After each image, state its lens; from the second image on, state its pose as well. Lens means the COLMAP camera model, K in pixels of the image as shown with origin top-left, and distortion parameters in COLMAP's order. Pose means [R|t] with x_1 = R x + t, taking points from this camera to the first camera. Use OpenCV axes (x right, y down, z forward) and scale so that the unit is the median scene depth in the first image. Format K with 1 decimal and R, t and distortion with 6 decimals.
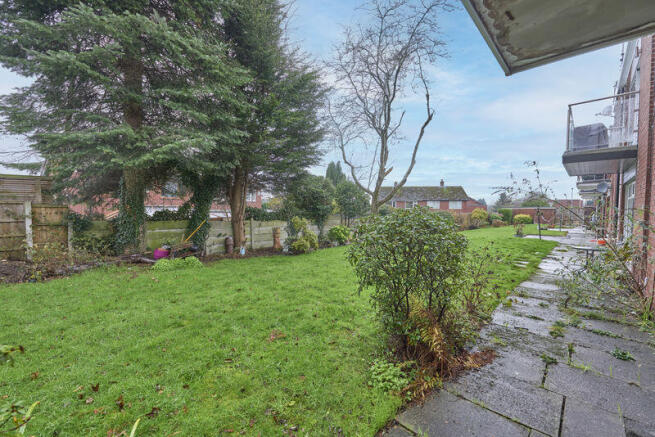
lens RADIAL K [[268.9, 0, 332.4], [0, 268.9, 221.6], [0, 0, 1]] dist [0.007416, -0.000145]
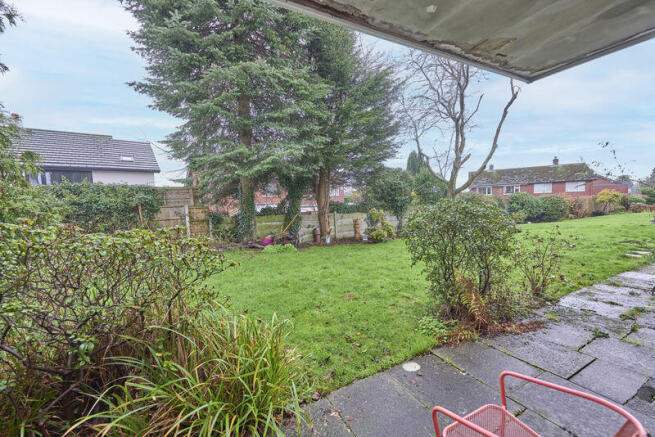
lens RADIAL K [[268.9, 0, 332.4], [0, 268.9, 221.6], [0, 0, 1]] dist [0.007416, -0.000145]
pose [[0.952490, -0.022046, -0.303771, 0.049324], [0.031158, 0.999197, 0.025182, 0.003342], [0.302972, -0.033450, 0.952412, -0.120860]]
